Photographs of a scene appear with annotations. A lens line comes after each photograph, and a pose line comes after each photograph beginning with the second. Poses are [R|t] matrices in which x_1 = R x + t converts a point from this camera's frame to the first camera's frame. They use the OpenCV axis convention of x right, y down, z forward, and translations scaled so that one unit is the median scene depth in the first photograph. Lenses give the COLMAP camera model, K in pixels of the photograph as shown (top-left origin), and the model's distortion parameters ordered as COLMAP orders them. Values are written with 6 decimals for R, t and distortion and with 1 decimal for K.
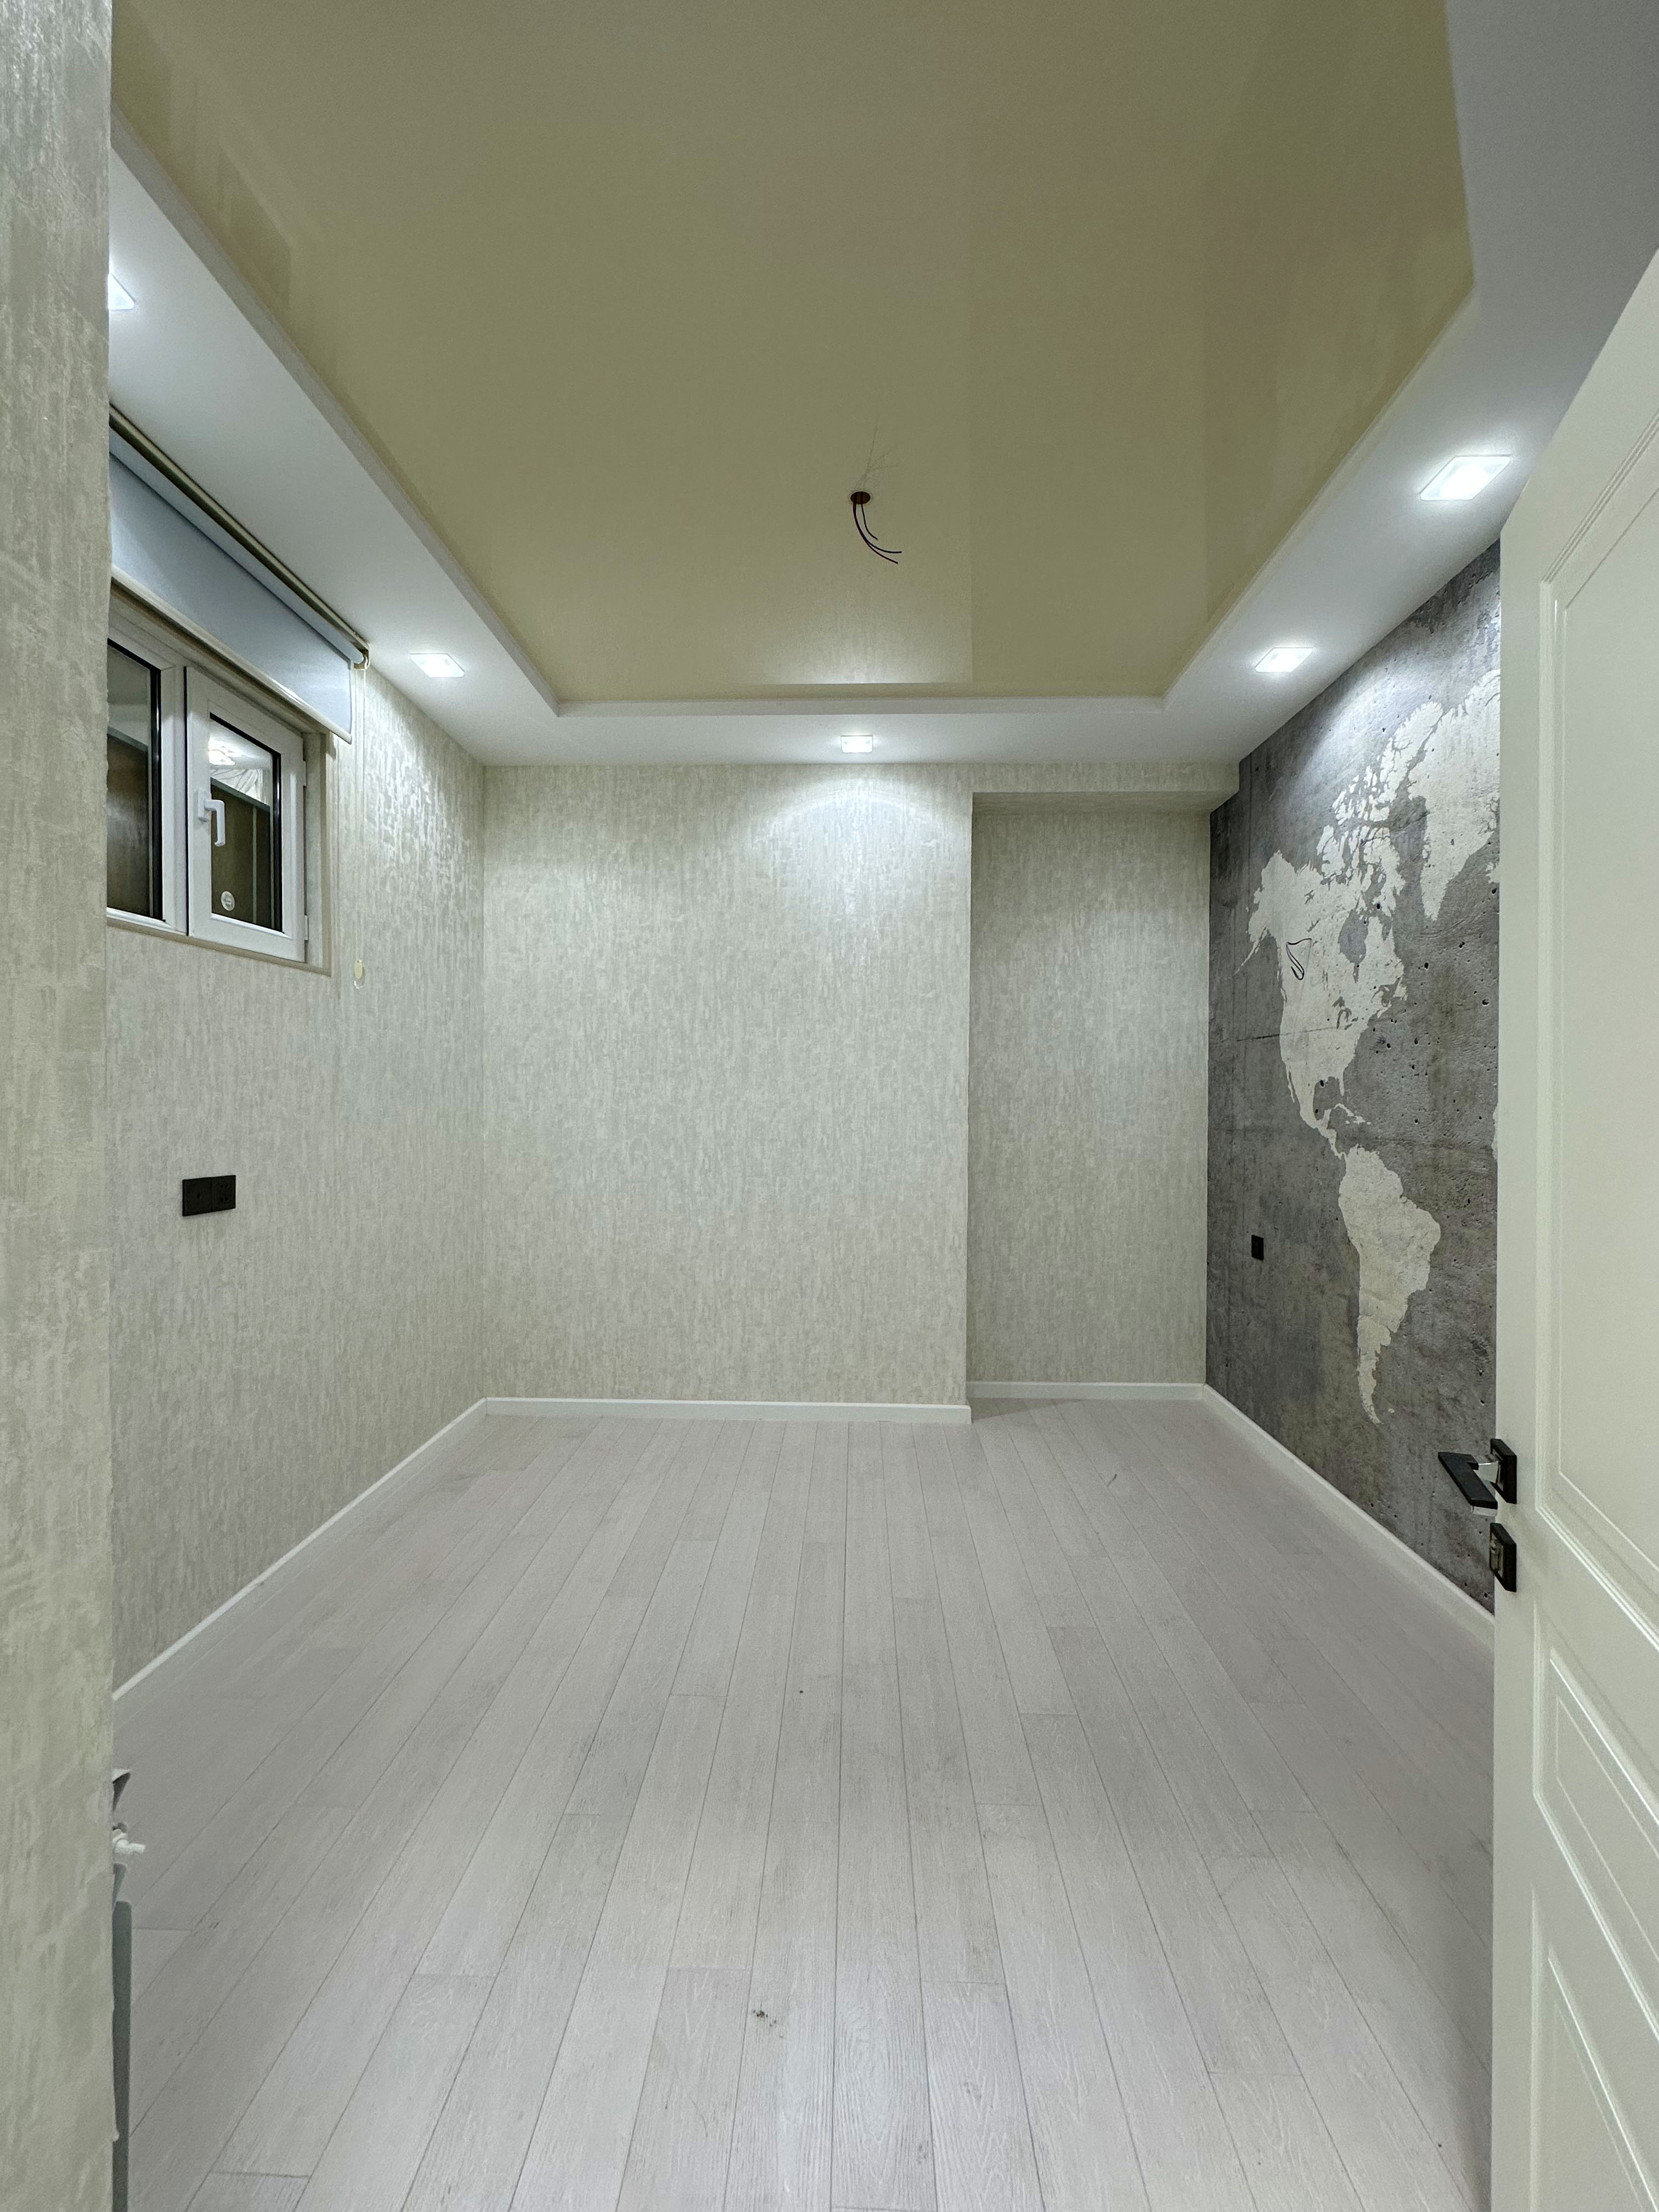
lens RADIAL K [[879.4, 0, 827.3], [0, 879.4, 1108.1], [0, 0, 1]] dist [-0.007896, -0.002089]
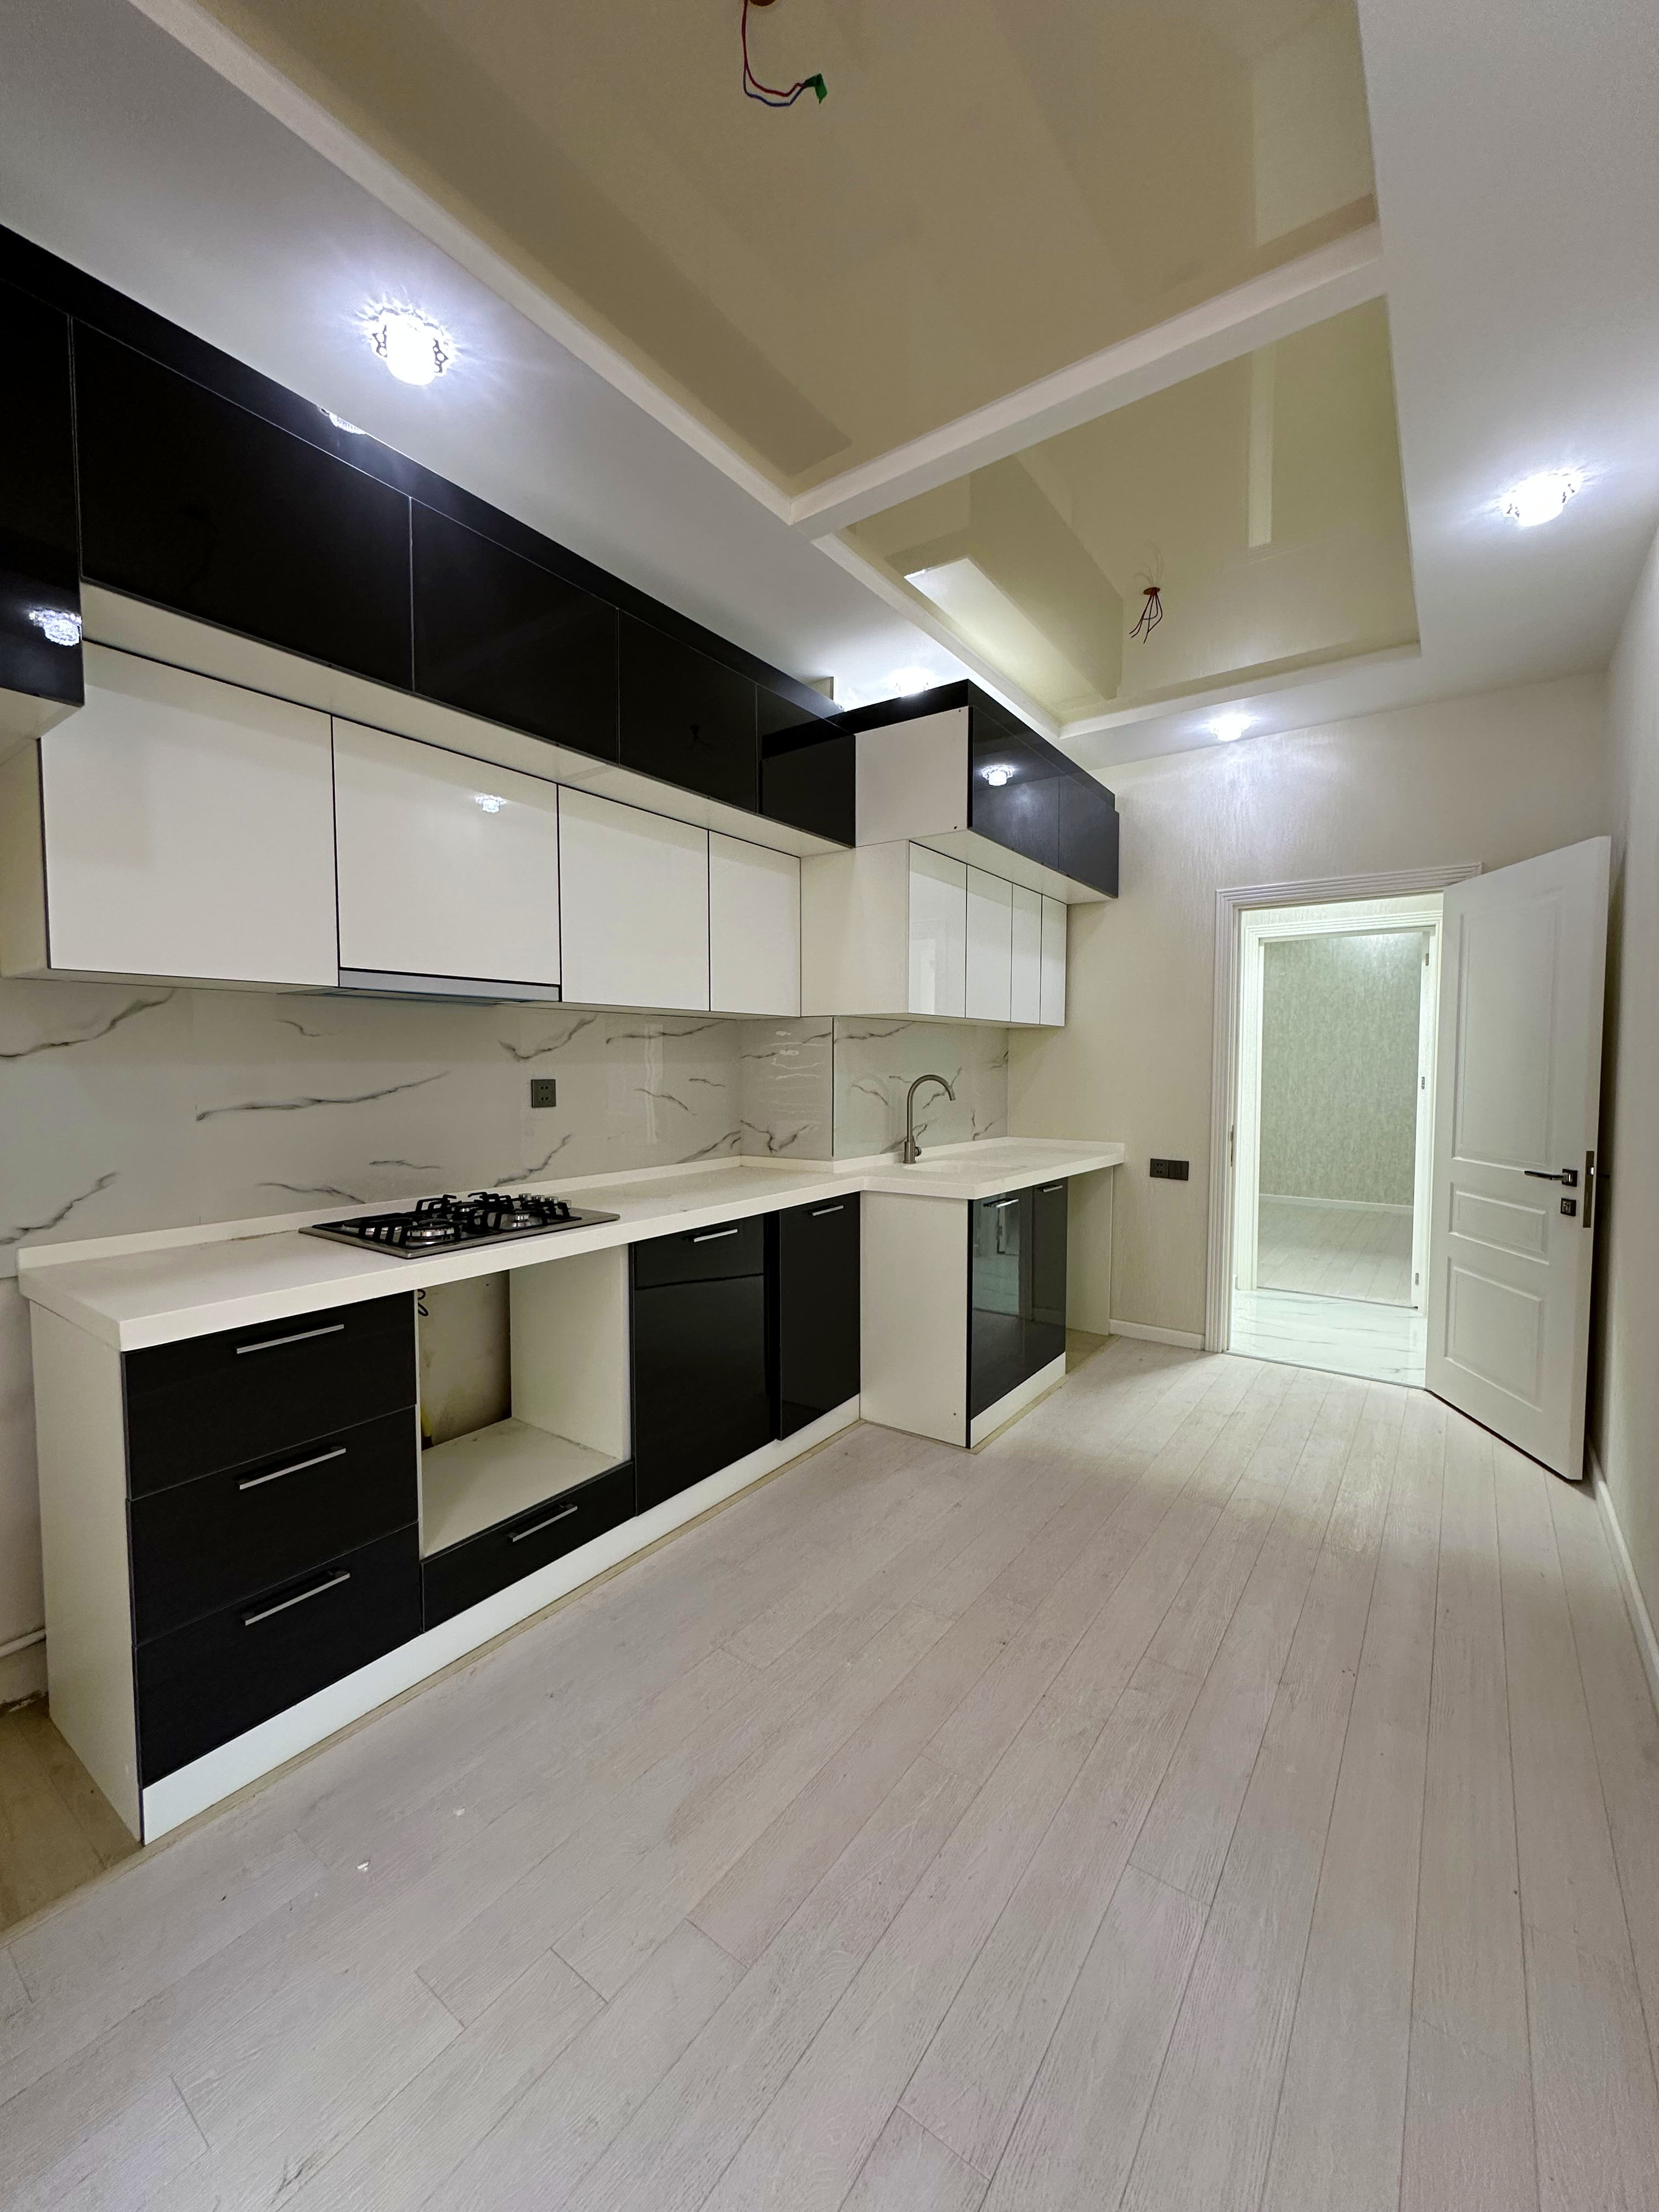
lens RADIAL K [[879.4, 0, 826.9], [0, 879.4, 1106.1], [0, 0, 1]] dist [-0.007896, -0.002089]
pose [[0.828473, 0.025254, -0.559459, 0.119660], [-0.001271, 0.999065, 0.043216, 0.018129], [0.560028, -0.035092, 0.827730, -1.434650]]
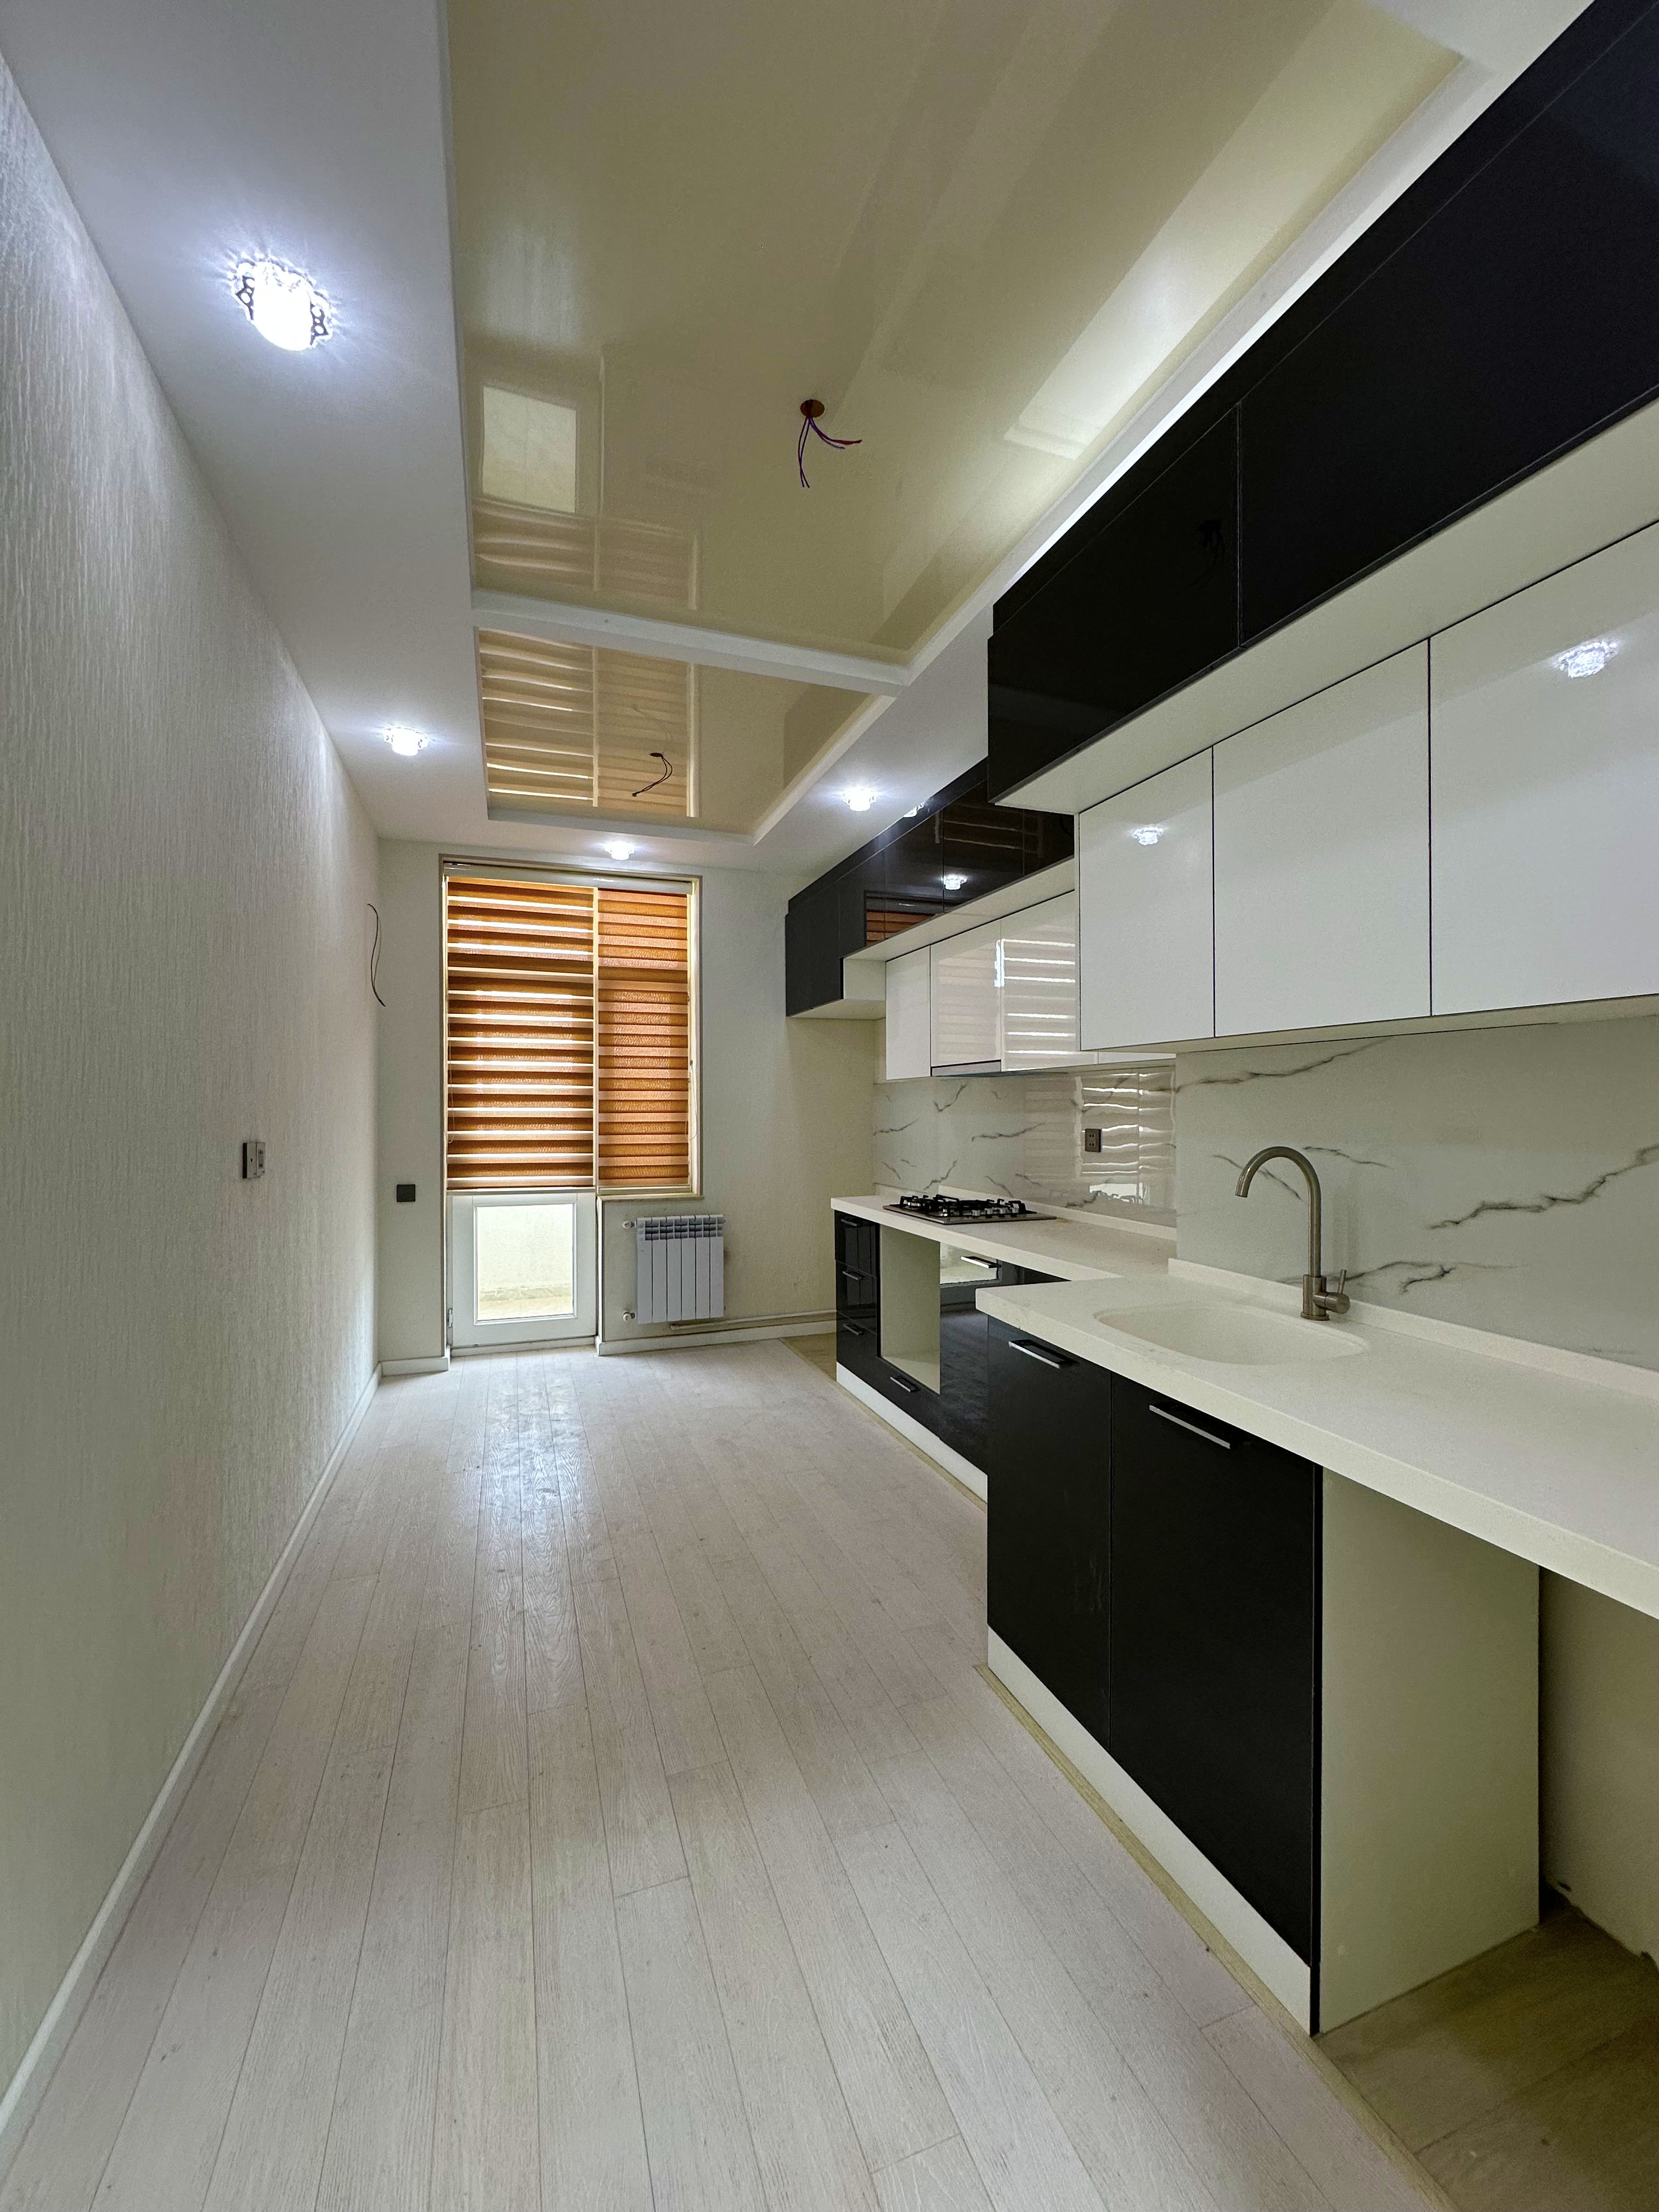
lens RADIAL K [[879.4, 0, 835.7], [0, 879.4, 1107.1], [0, 0, 1]] dist [-0.007896, -0.002089]
pose [[-0.925760, -0.000218, -0.378112, 0.047539], [-0.002469, 0.999982, 0.005469, -0.028853], [0.378104, 0.005997, -0.925744, 1.898731]]
